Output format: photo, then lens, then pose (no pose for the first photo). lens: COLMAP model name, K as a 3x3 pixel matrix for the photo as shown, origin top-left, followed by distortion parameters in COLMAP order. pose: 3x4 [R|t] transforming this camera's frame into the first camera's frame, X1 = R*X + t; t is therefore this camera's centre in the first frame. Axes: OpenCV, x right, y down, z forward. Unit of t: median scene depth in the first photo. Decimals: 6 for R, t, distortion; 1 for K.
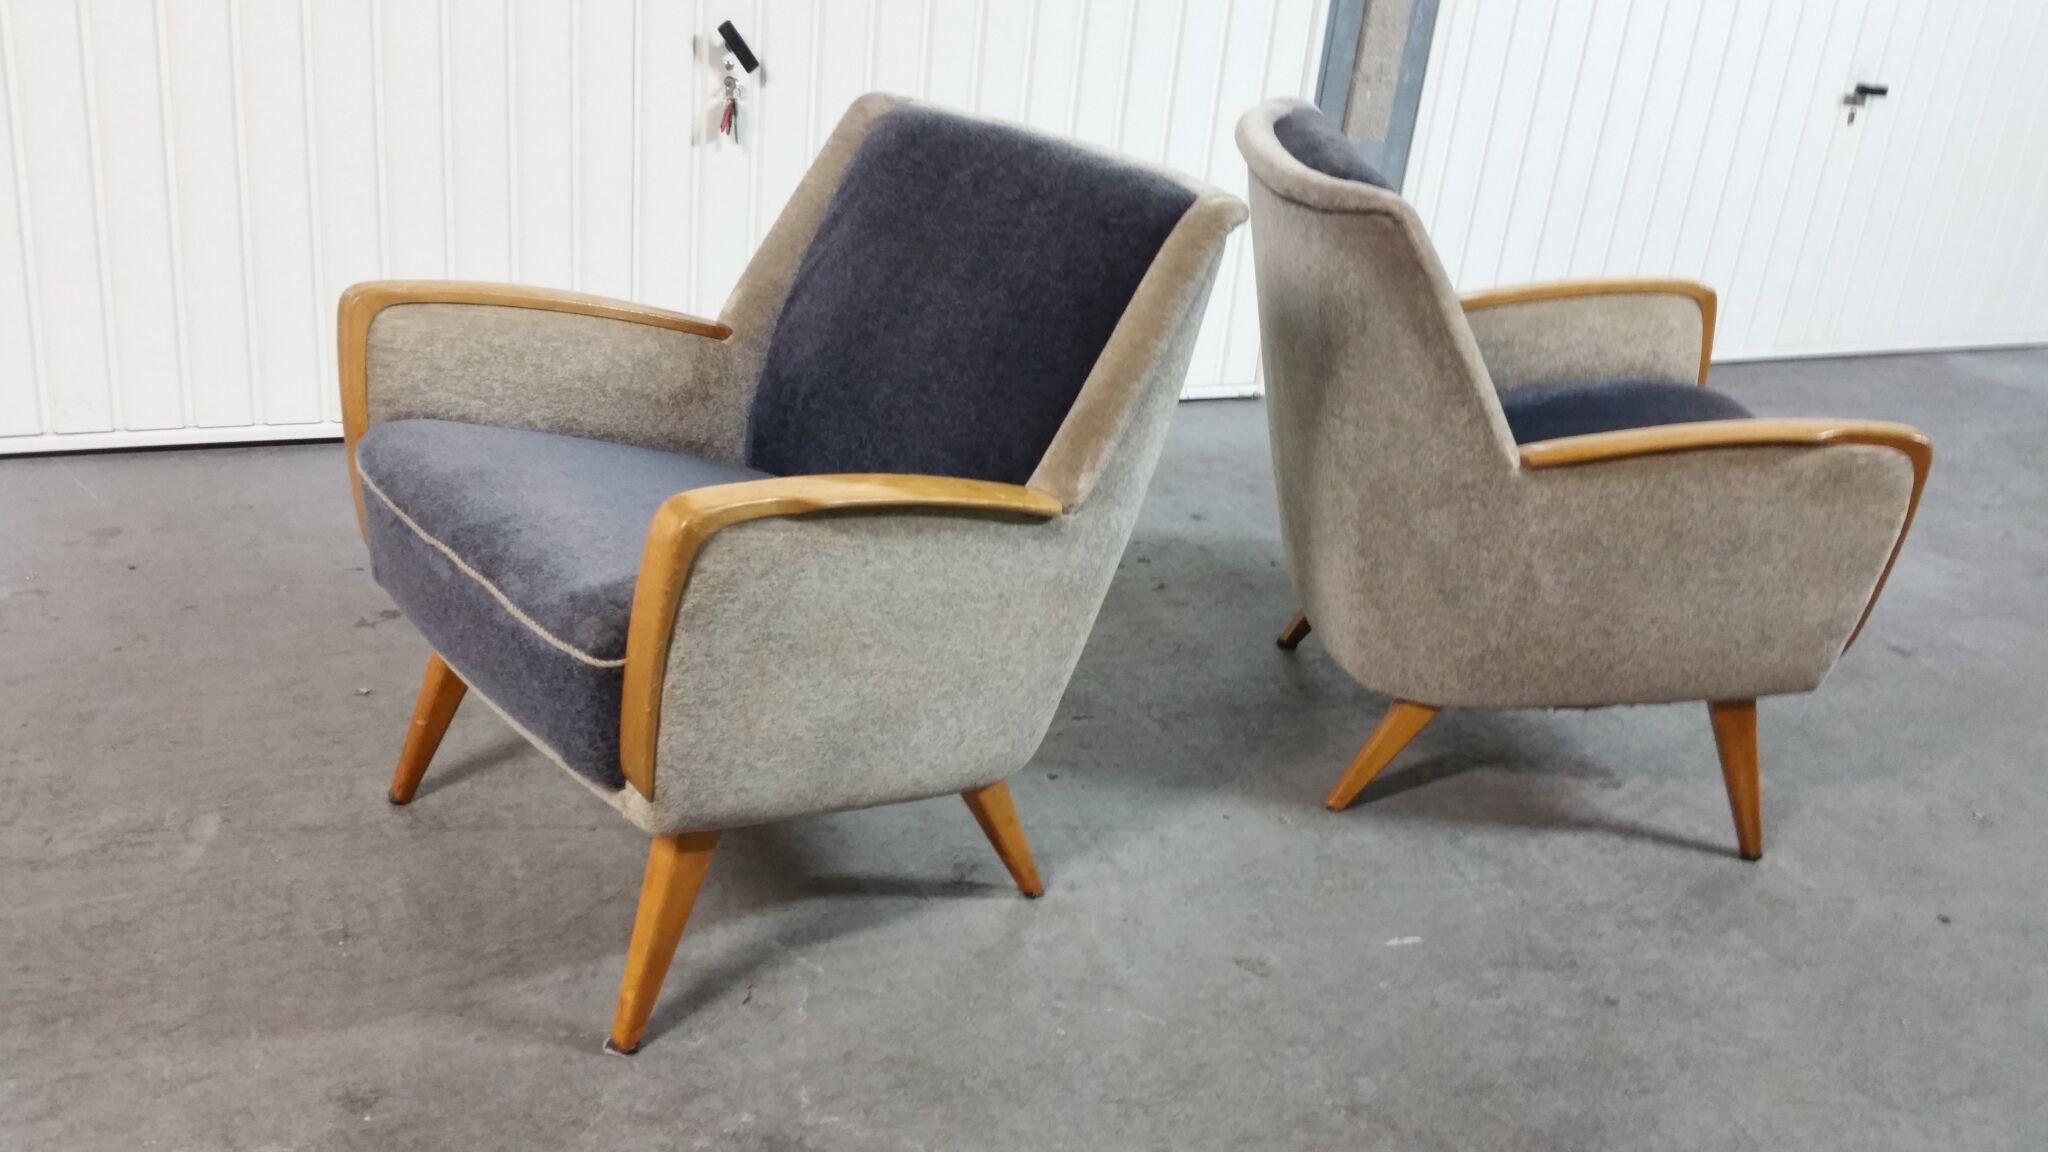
lens RADIAL K [[1882.9, 0, 1029.5], [0, 1882.9, 653.9], [0, 0, 1]] dist [0.068514, 0.000000]
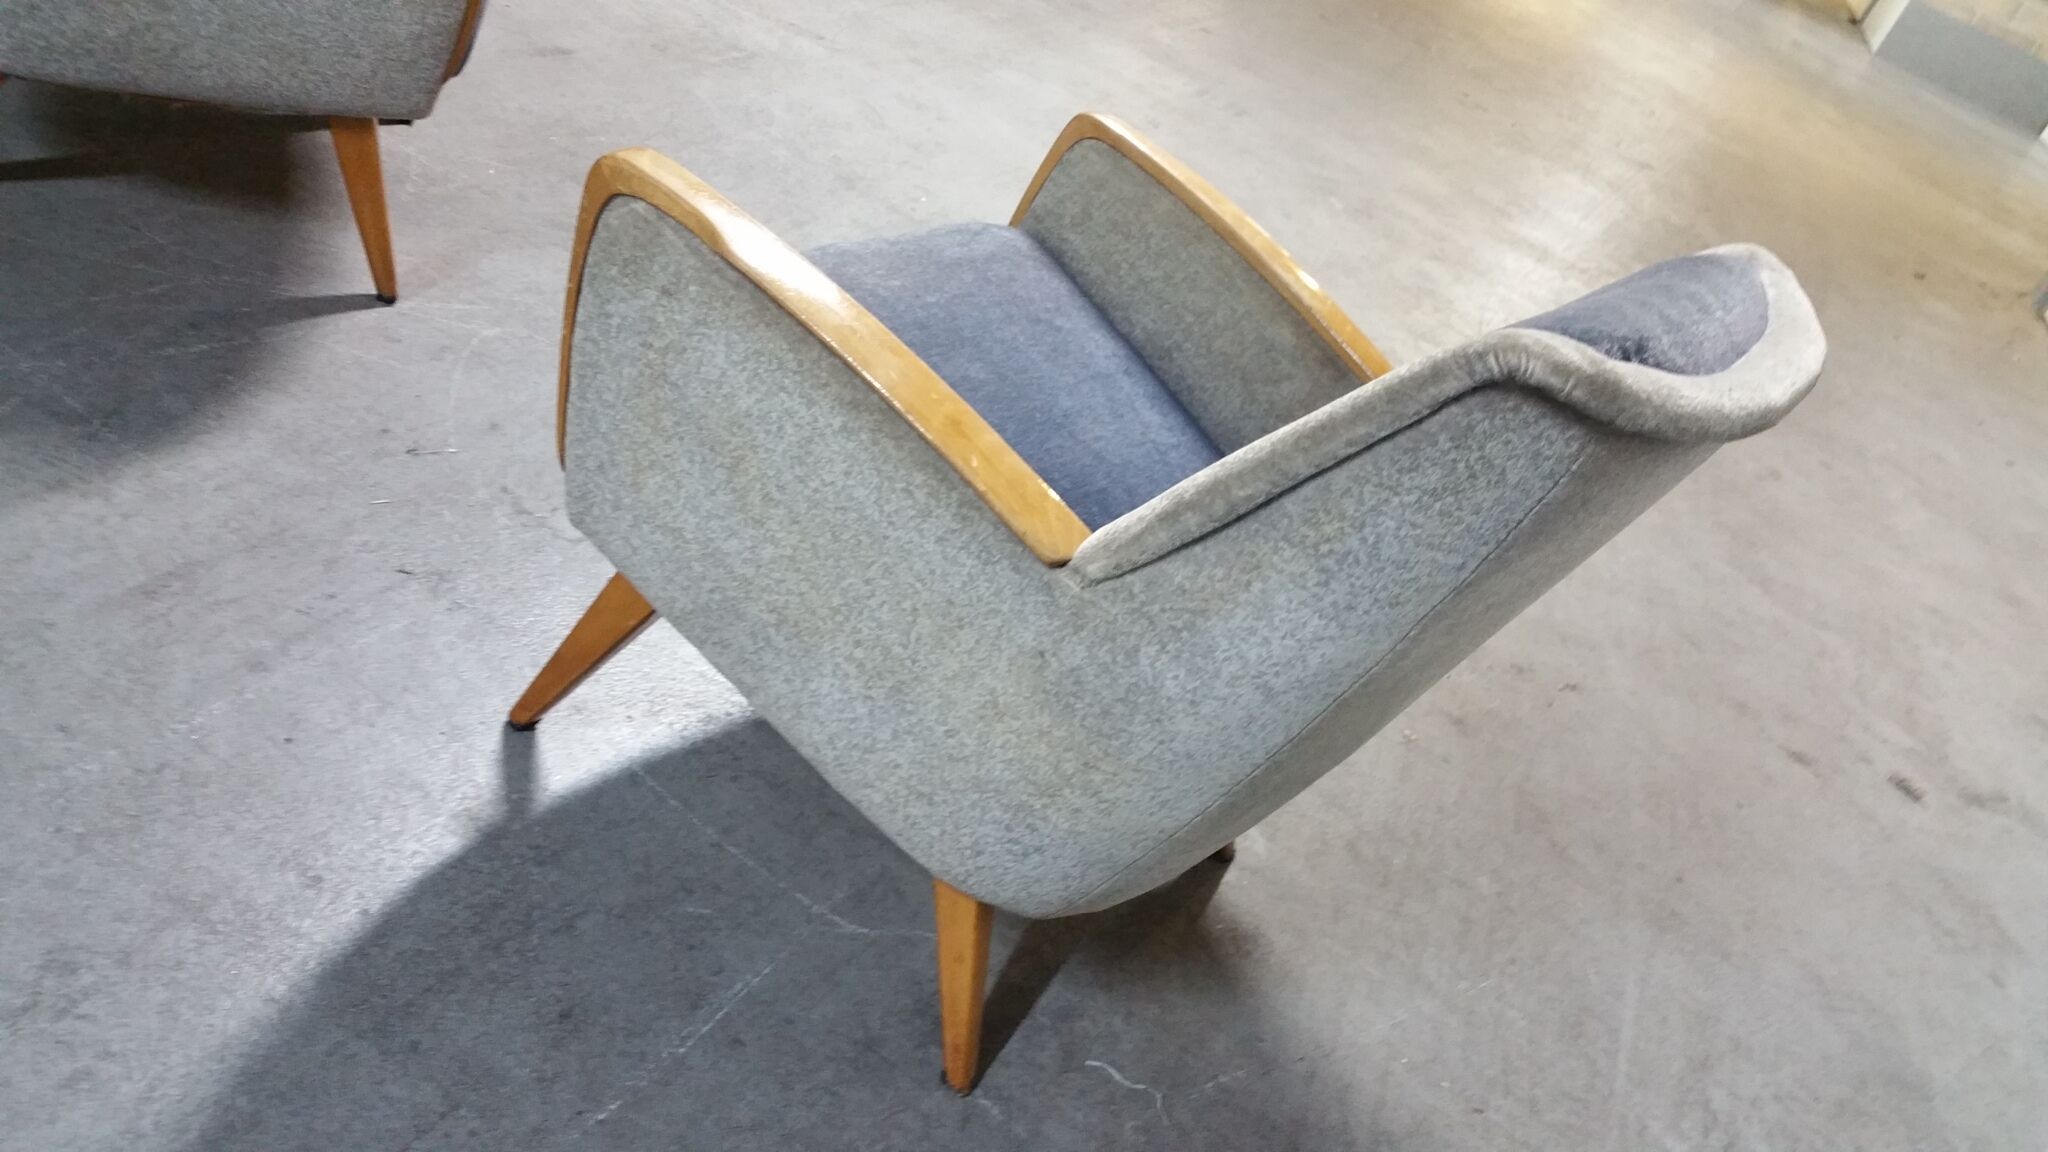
lens RADIAL K [[1677.3, 0, 1030.2], [0, 1677.3, 600.6], [0, 0, 1]] dist [0.071427, -0.108064]
pose [[0.304516, 0.526104, -0.794030, 0.497998], [-0.684834, 0.700322, 0.201377, -0.179075], [0.662022, 0.482456, 0.573553, 0.636896]]
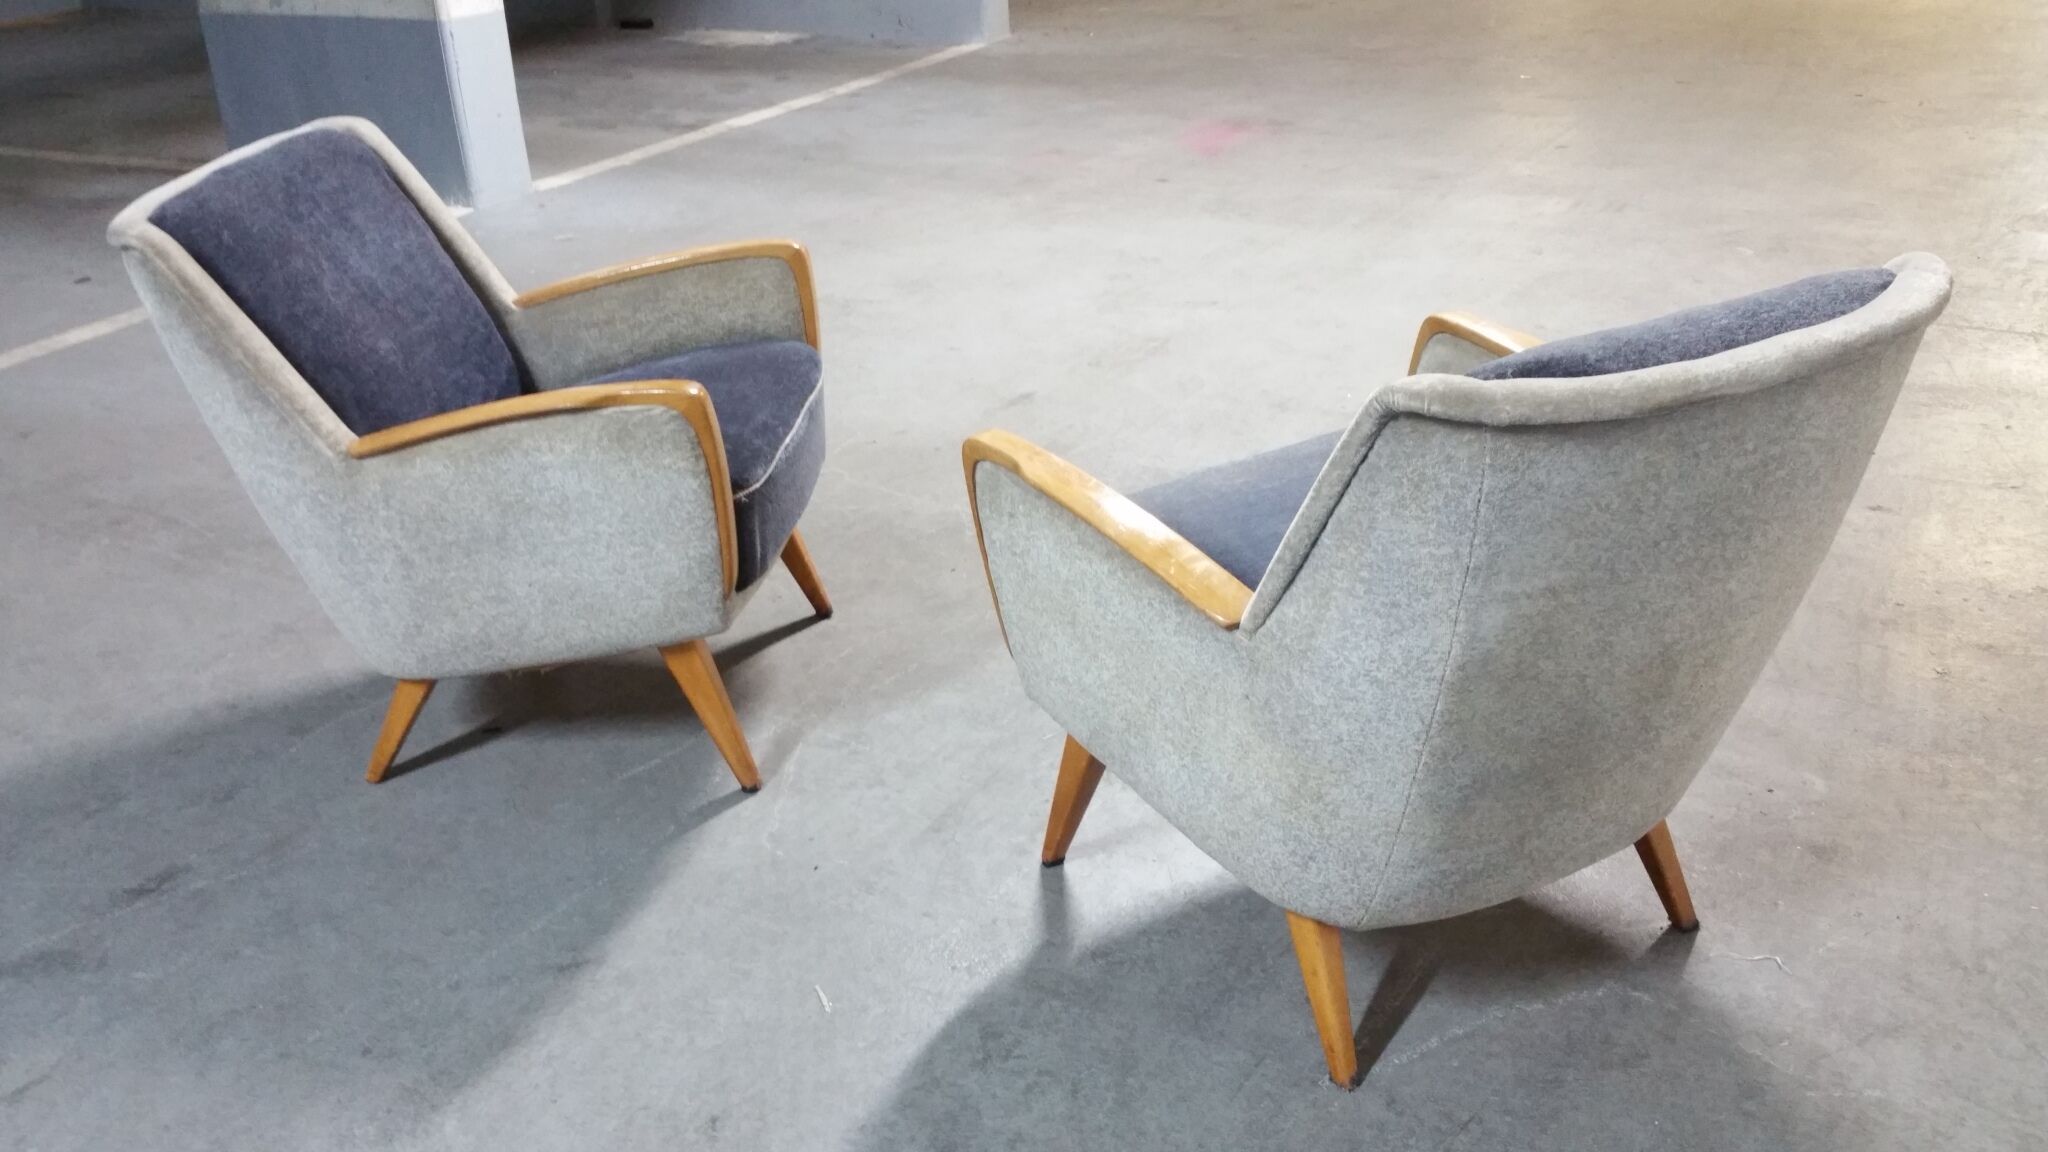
lens RADIAL K [[1882.9, 0, 1023.7], [0, 1882.9, 632.1], [0, 0, 1]] dist [0.068514, 0.000000]
pose [[-0.115613, 0.342337, -0.932437, 0.911820], [-0.389363, 0.847985, 0.359608, -0.371220], [0.913800, 0.404632, 0.035256, 0.854410]]
